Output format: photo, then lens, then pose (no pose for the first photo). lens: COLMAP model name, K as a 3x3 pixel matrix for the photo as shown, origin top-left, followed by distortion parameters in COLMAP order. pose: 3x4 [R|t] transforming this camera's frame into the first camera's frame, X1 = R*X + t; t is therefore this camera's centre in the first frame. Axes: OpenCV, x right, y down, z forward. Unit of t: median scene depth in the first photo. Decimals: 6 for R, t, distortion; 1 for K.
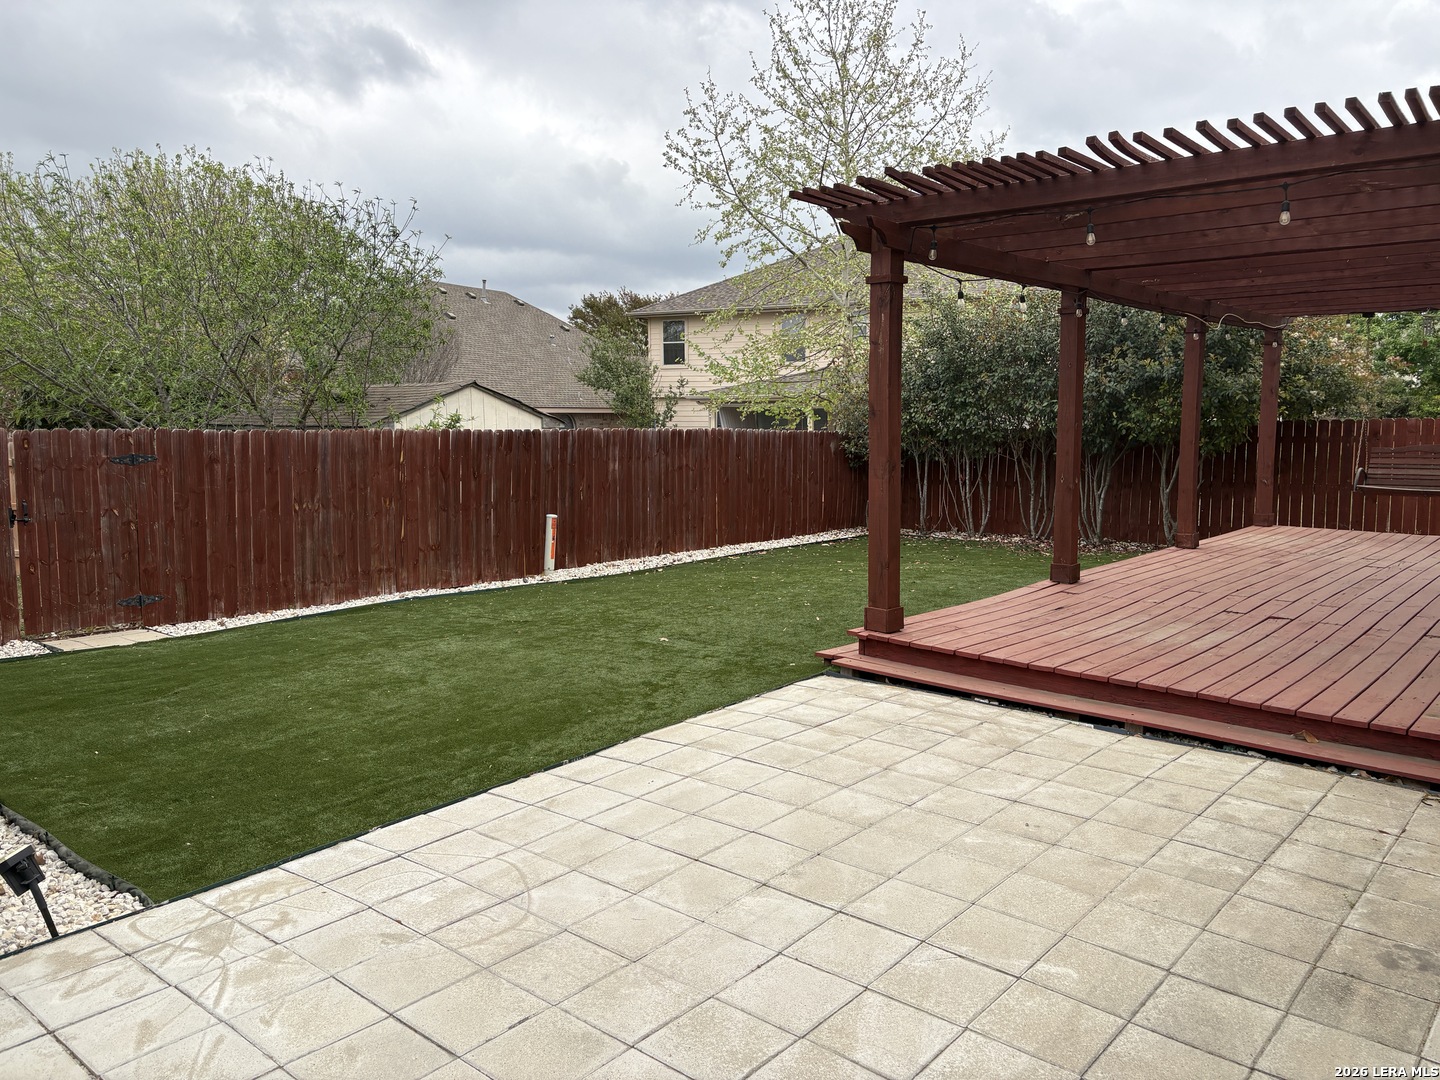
lens RADIAL K [[1140.6, 0, 720.0], [0, 1140.6, 540.0], [0, 0, 1]] dist [0.001139, 0.000488]
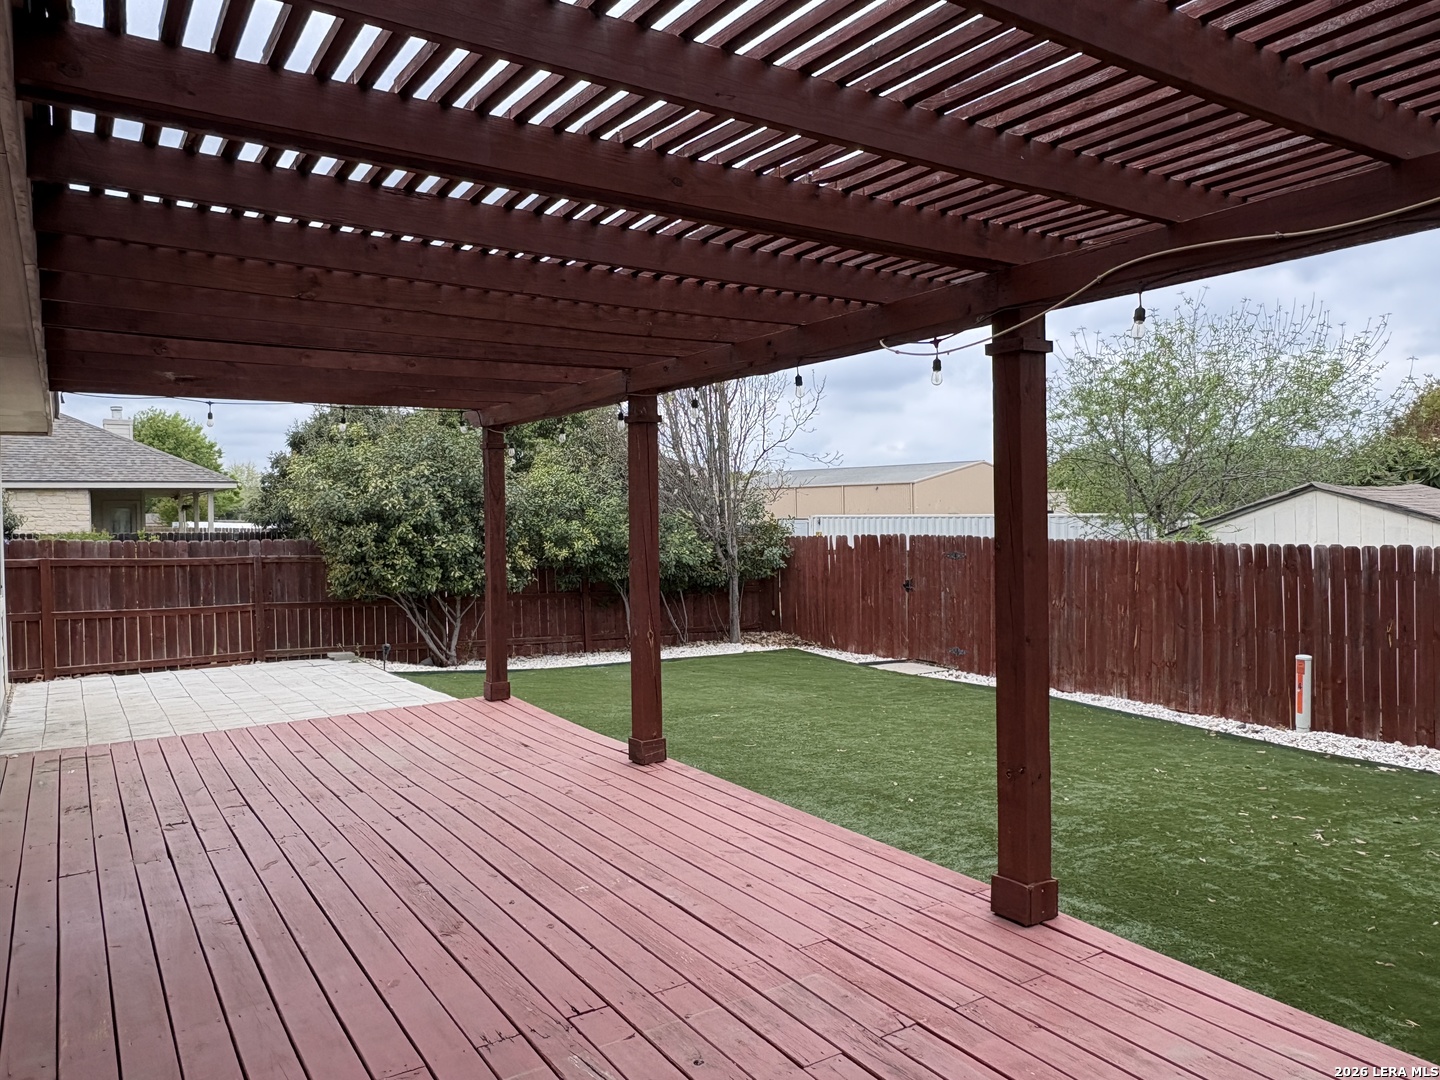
lens RADIAL K [[1000.5, 0, 720.0], [0, 1000.5, 540.0], [0, 0, 1]] dist [0.000938, 0.000618]
pose [[-0.308540, 0.029749, -0.950746, 0.658739], [-0.087110, 0.994427, 0.059385, -0.113773], [0.947214, 0.101142, -0.304229, 0.890878]]
